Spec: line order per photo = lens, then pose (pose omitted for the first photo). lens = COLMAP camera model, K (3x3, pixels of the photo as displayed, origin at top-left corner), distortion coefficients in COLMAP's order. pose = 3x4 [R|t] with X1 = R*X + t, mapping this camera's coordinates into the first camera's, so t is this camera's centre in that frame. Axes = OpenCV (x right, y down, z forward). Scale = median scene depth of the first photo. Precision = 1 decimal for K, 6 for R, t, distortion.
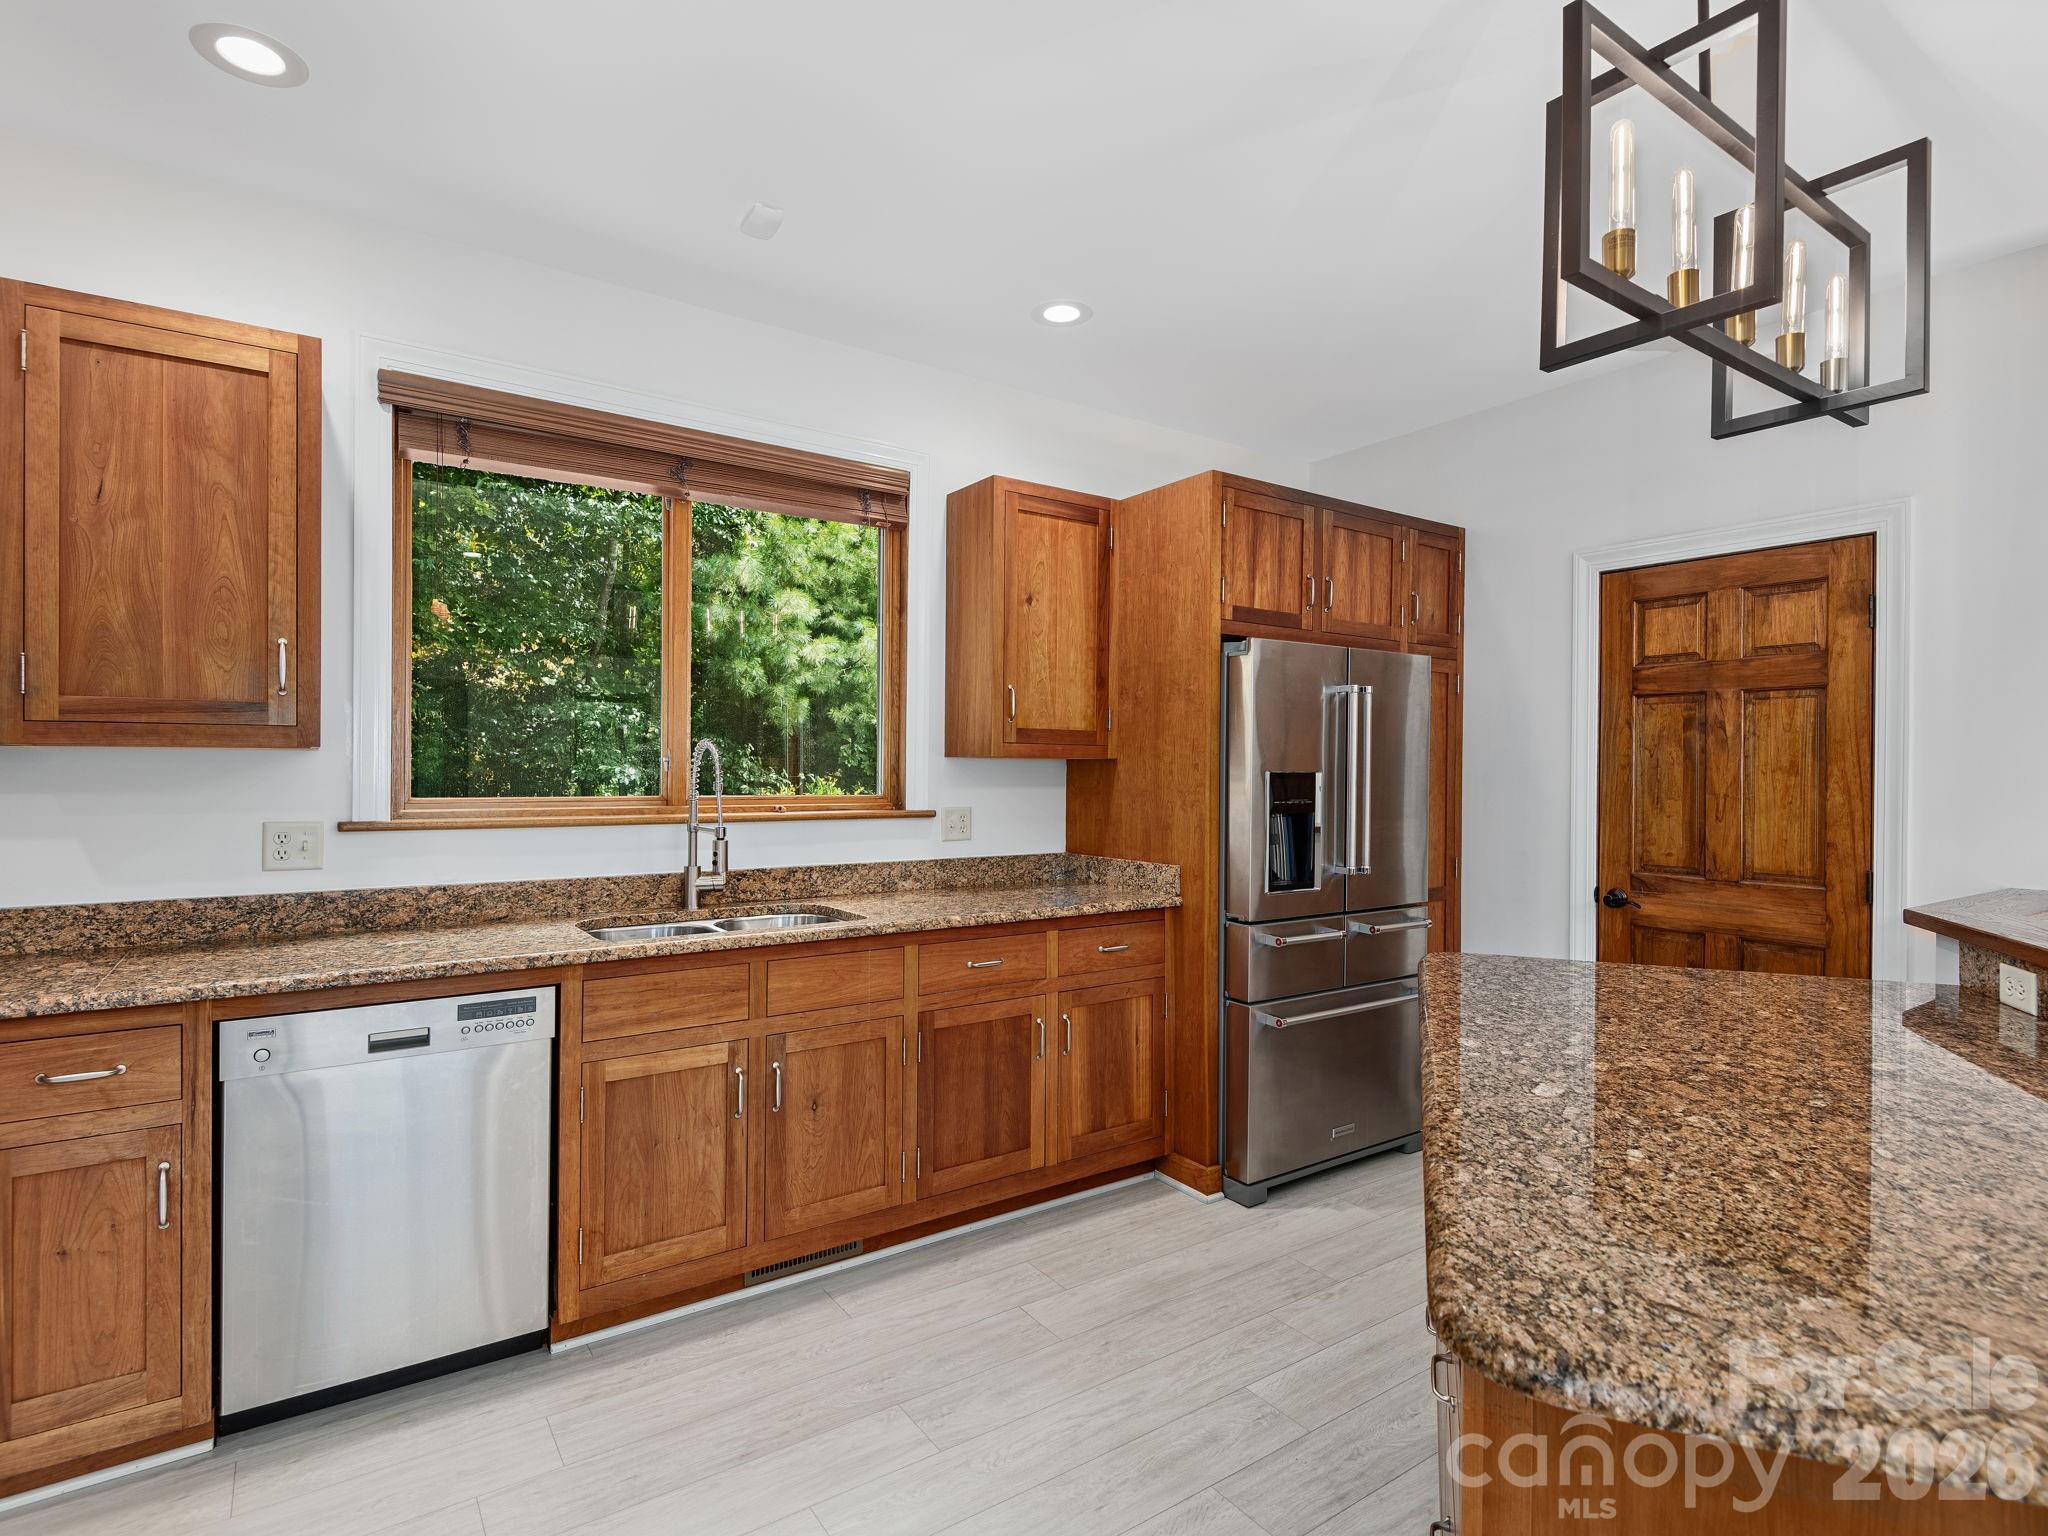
lens RADIAL K [[1046.3, 0, 1015.4], [0, 1046.3, 769.9], [0, 0, 1]] dist [0.010706, -0.008171]
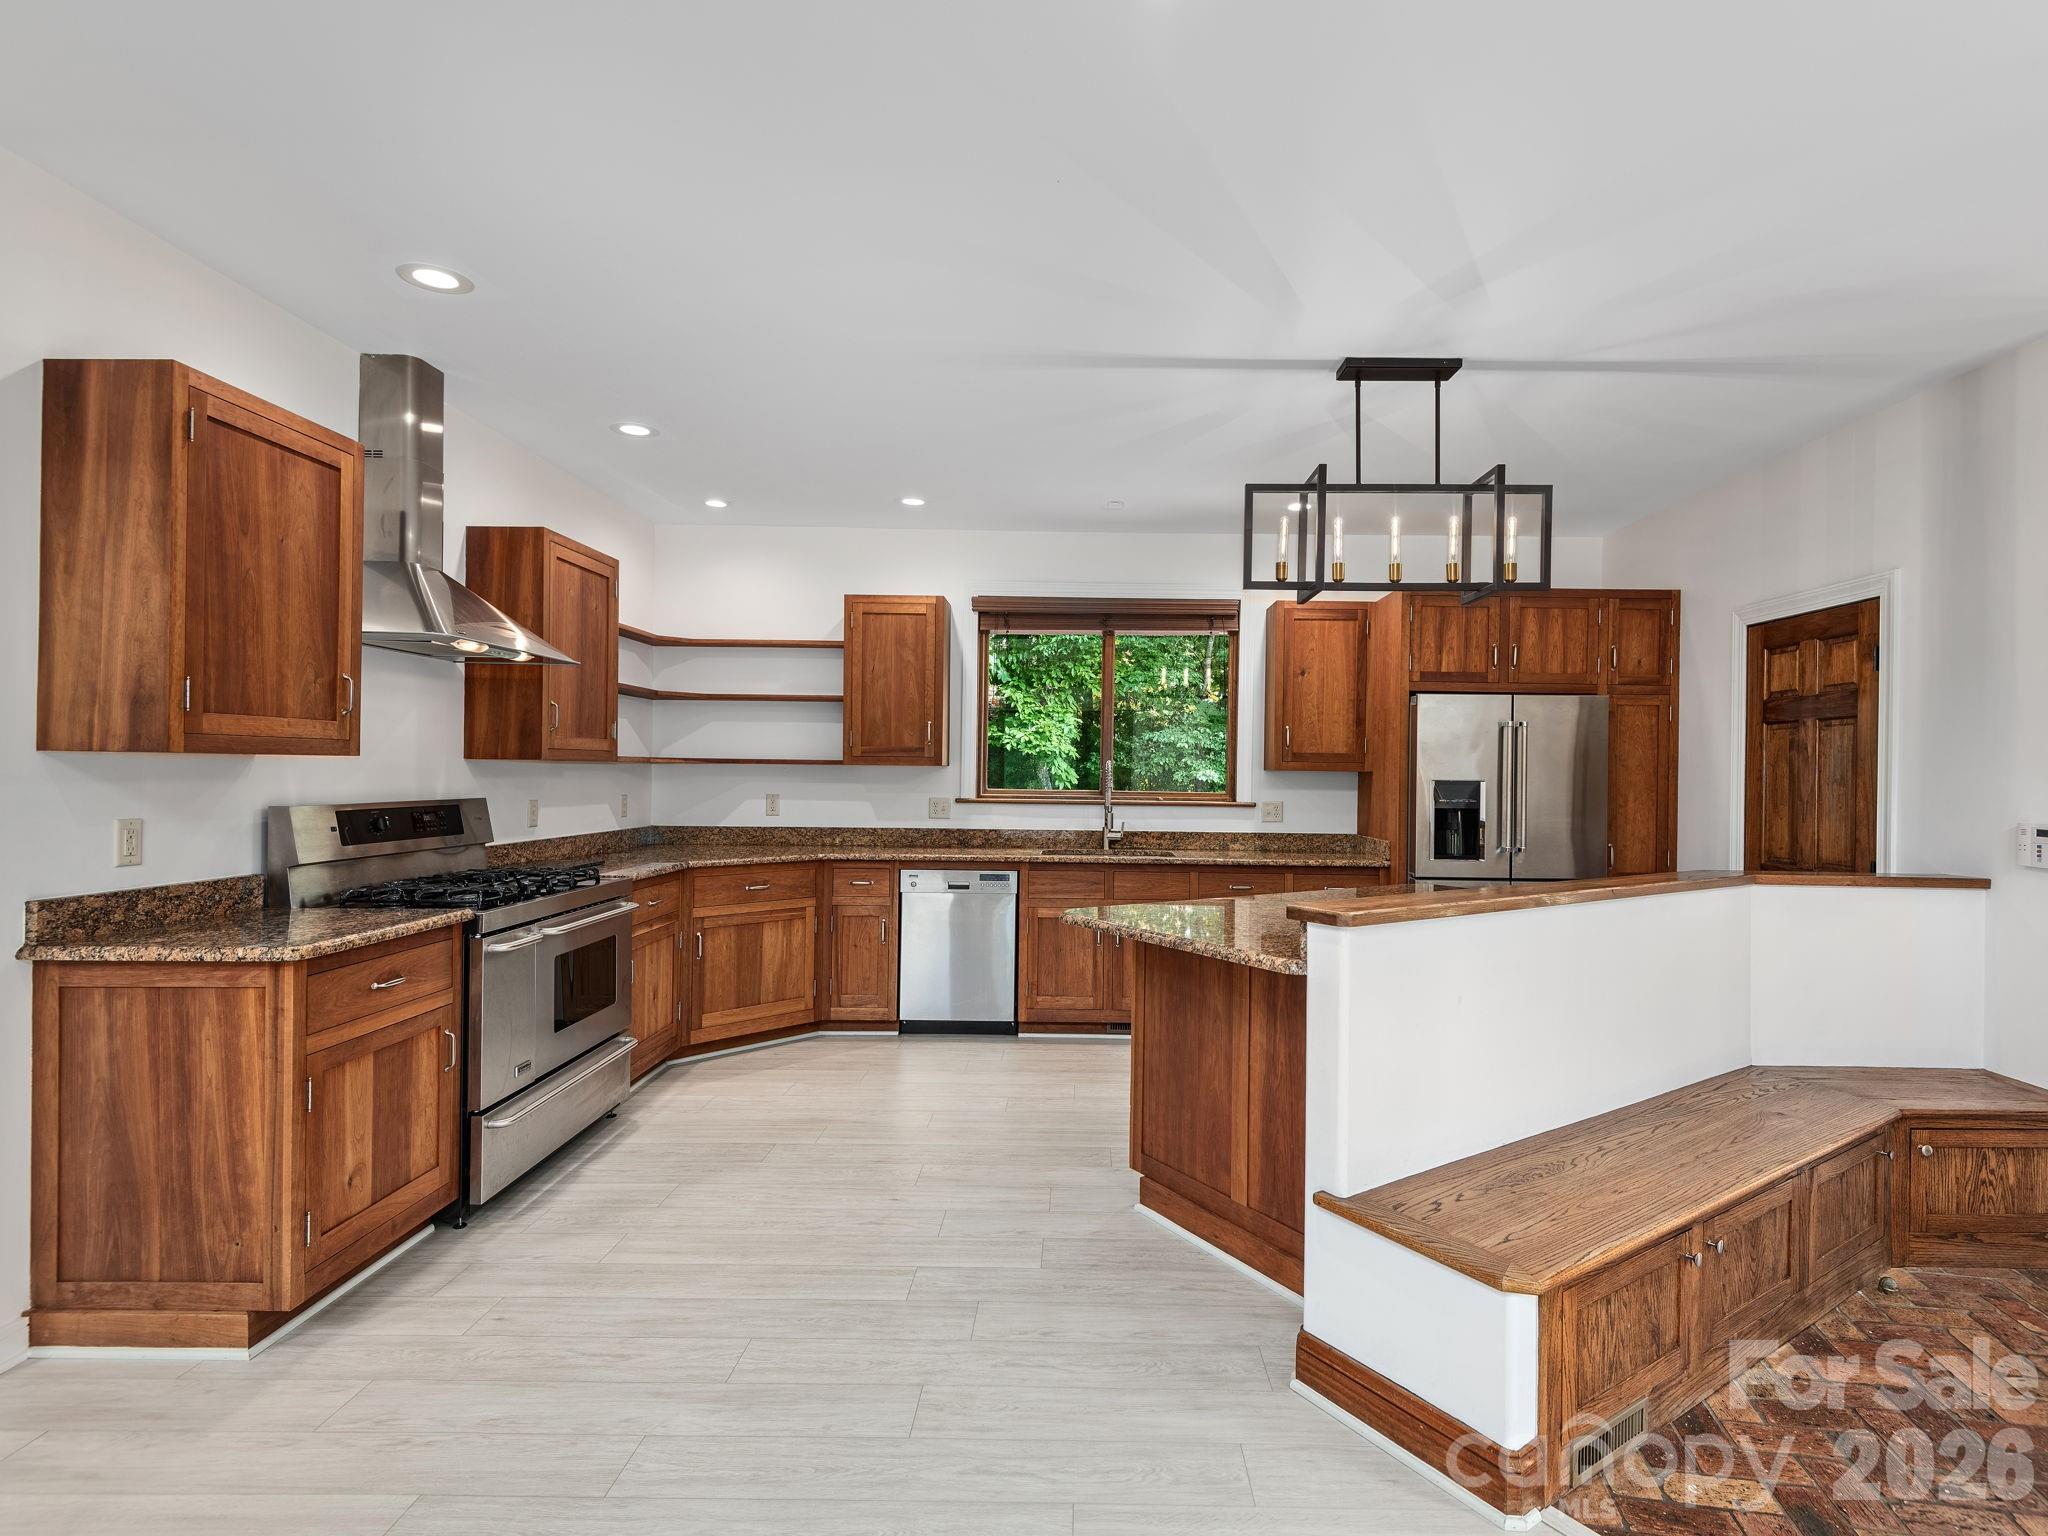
lens RADIAL K [[1046.3, 0, 1036.5], [0, 1046.3, 770.9], [0, 0, 1]] dist [0.010706, -0.008171]
pose [[0.800416, 0.002539, -0.599439, 0.735650], [-0.008613, 0.999937, -0.007266, 0.004286], [0.599382, 0.010979, 0.800388, -0.610478]]
